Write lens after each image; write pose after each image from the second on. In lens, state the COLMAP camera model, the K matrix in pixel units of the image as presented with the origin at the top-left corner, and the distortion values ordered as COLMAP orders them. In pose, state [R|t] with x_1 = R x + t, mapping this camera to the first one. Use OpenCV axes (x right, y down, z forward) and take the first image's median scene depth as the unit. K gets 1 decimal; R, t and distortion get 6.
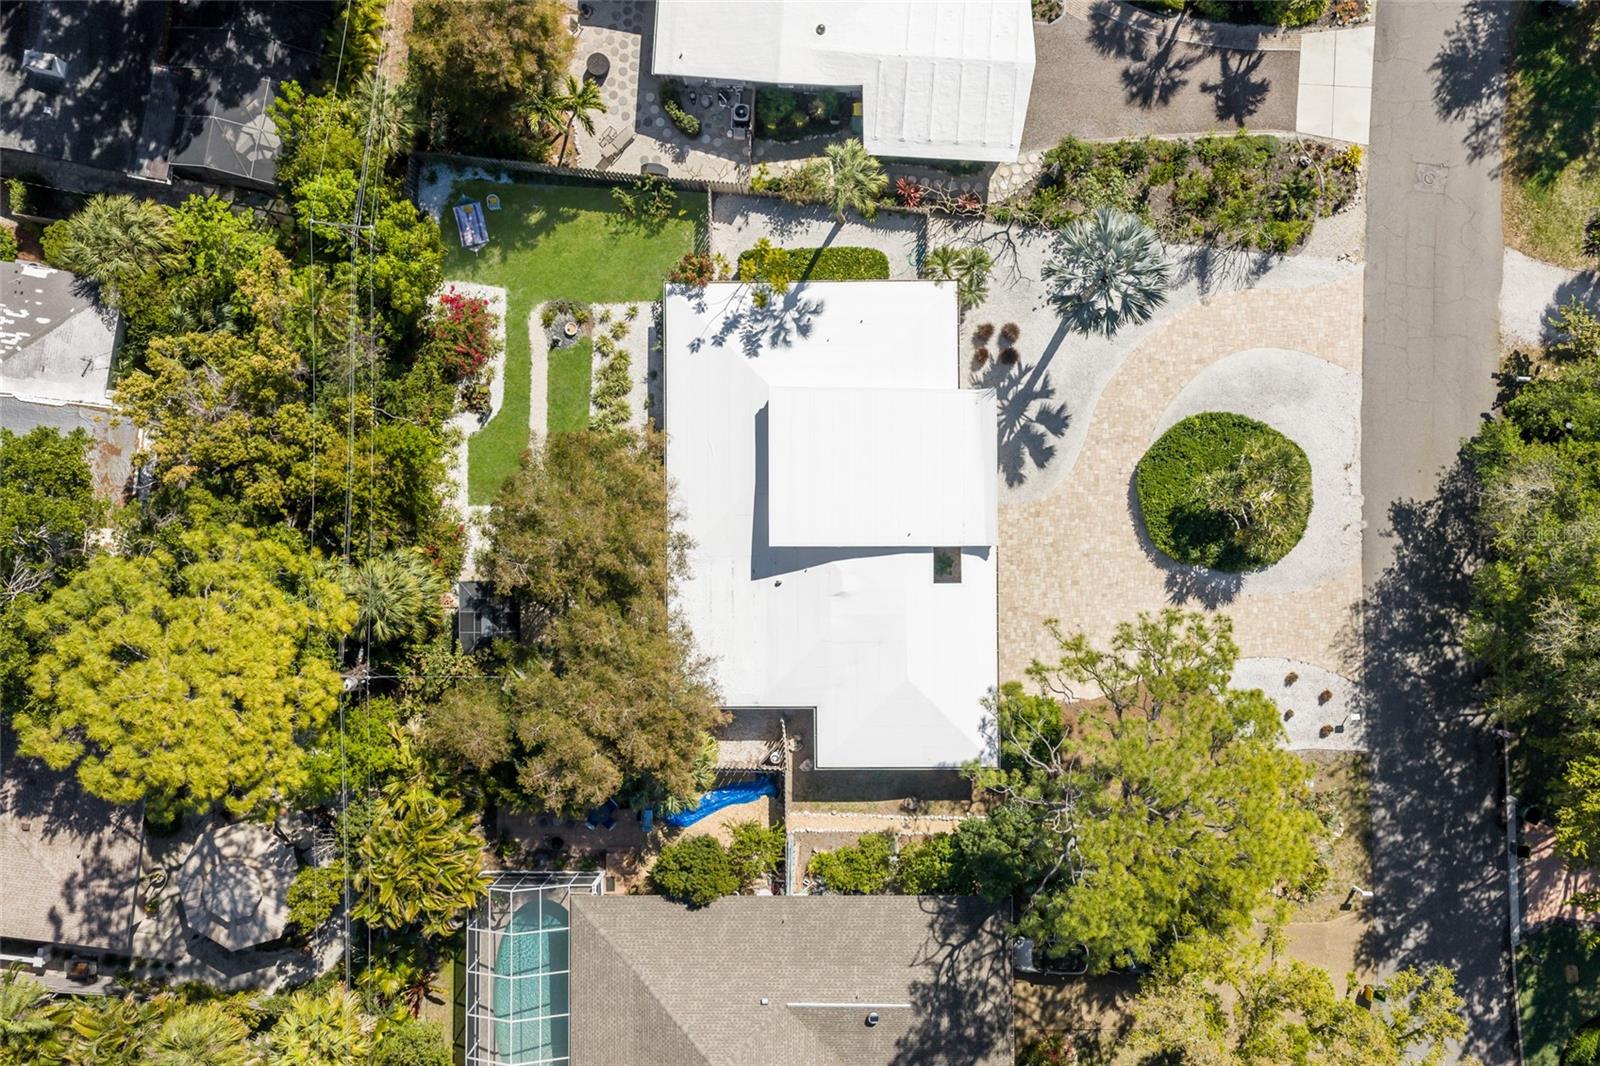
lens RADIAL K [[1308.7, 0, 800.0], [0, 1308.7, 533.0], [0, 0, 1]] dist [0.008030, -0.010909]
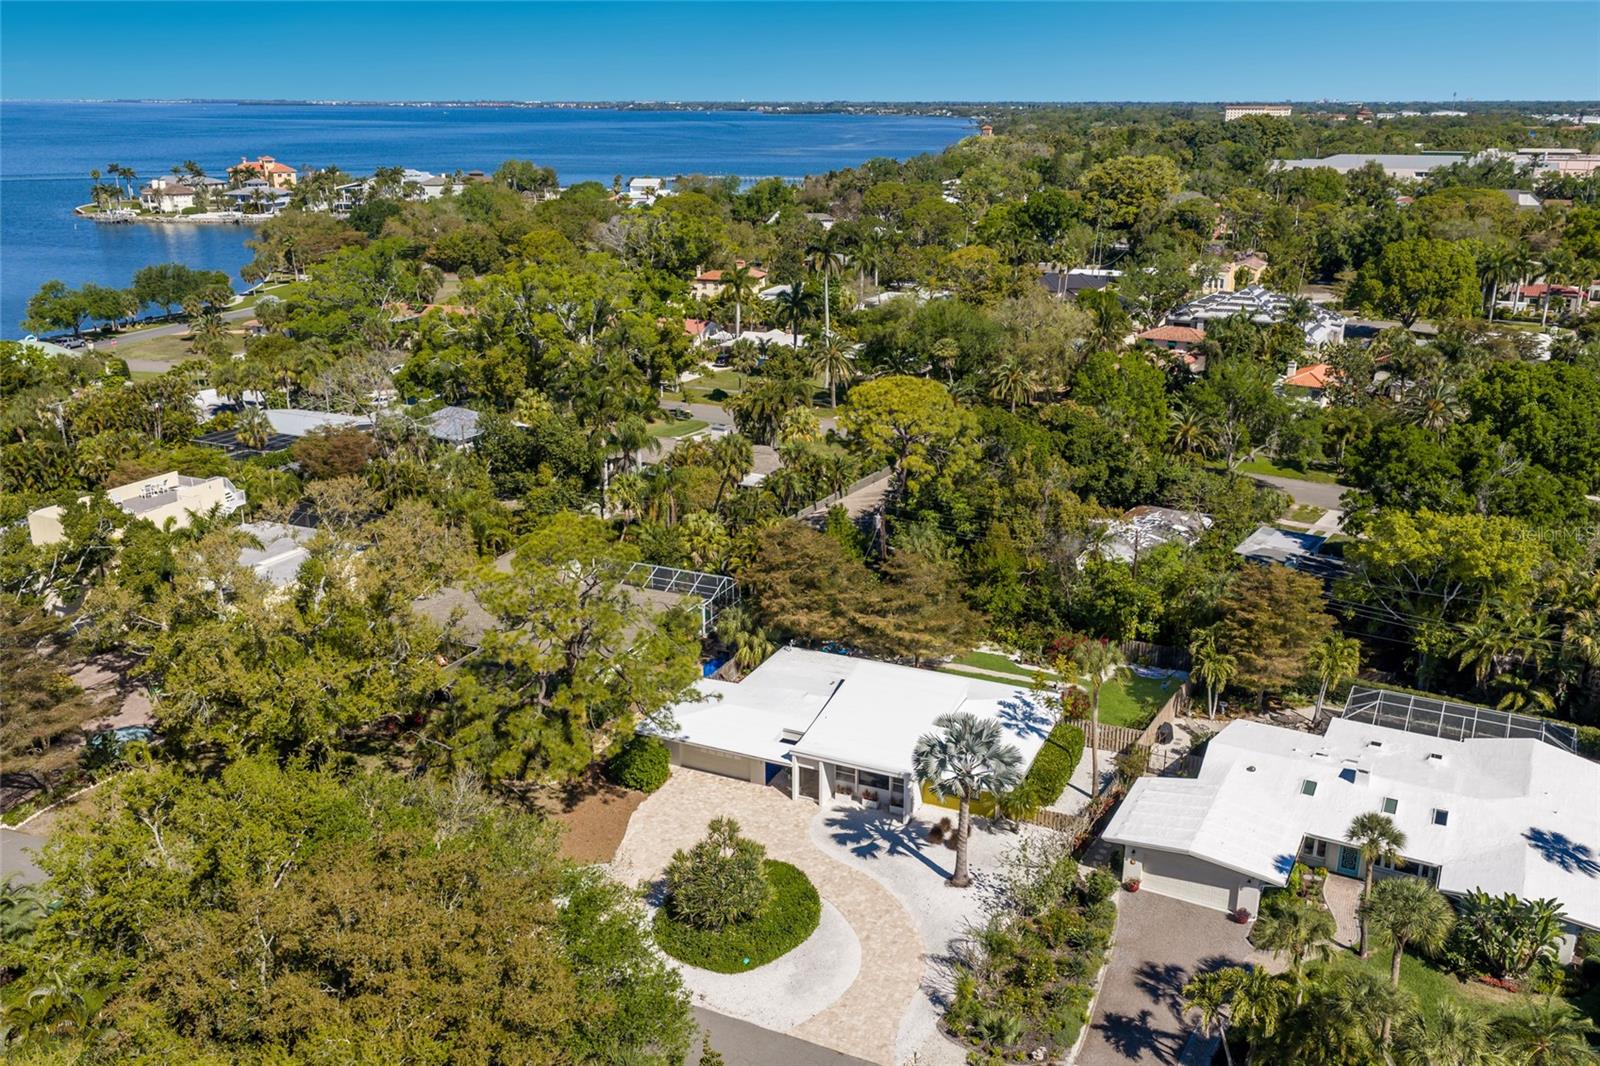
lens RADIAL K [[1324.3, 0, 795.4], [0, 1324.3, 516.4], [0, 0, 1]] dist [0.012722, -0.010825]
pose [[-0.422824, 0.293626, -0.857324, 1.093615], [-0.906183, -0.129483, 0.402574, -0.444436], [0.007197, 0.947110, 0.320828, 0.379831]]
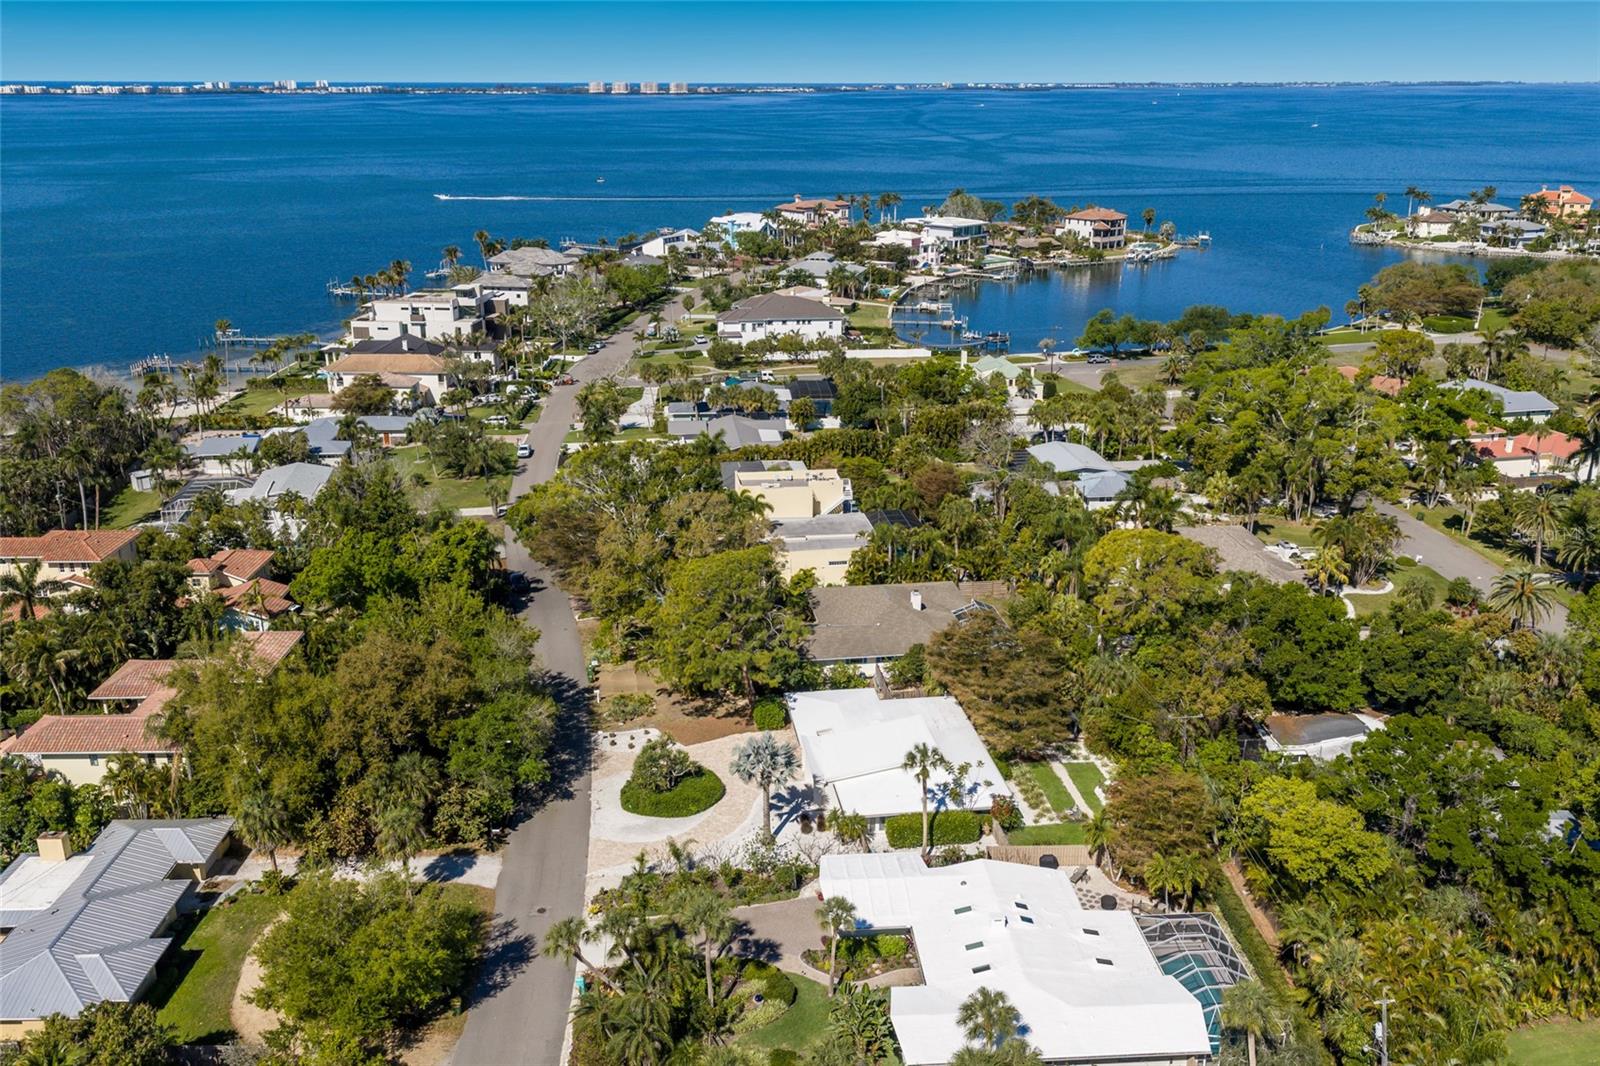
lens RADIAL K [[1308.7, 0, 800.0], [0, 1308.7, 533.0], [0, 0, 1]] dist [0.008030, -0.010909]
pose [[-0.991067, 0.069709, -0.113695, 0.328964], [-0.130125, -0.318696, 0.938883, -1.568753], [0.029215, 0.945290, 0.324920, 0.118959]]
